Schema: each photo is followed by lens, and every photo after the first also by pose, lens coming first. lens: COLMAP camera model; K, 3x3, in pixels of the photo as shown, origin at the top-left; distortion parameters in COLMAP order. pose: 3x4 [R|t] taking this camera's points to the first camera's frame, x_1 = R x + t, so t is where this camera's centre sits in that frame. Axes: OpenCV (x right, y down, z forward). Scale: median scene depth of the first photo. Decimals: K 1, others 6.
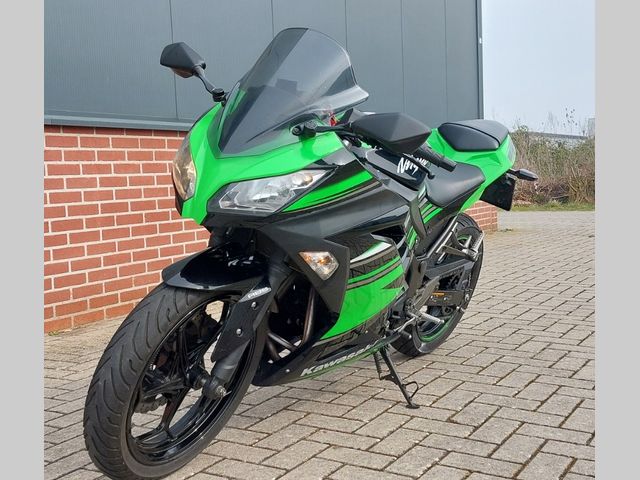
lens RADIAL K [[783.0, 0, 374.8], [0, 783.0, 238.6], [0, 0, 1]] dist [0.099694, -0.025900]
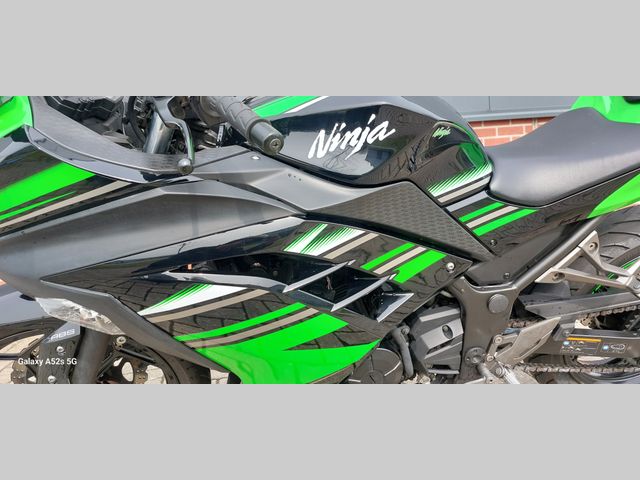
lens RADIAL K [[477.0, 0, 331.3], [0, 477.0, 240.2], [0, 0, 1]] dist [0.009527, -0.001034]
pose [[0.637544, 0.079309, -0.766321, 0.271664], [-0.006195, 0.995183, 0.097840, -0.051010], [0.770389, -0.057630, 0.634964, 0.687907]]
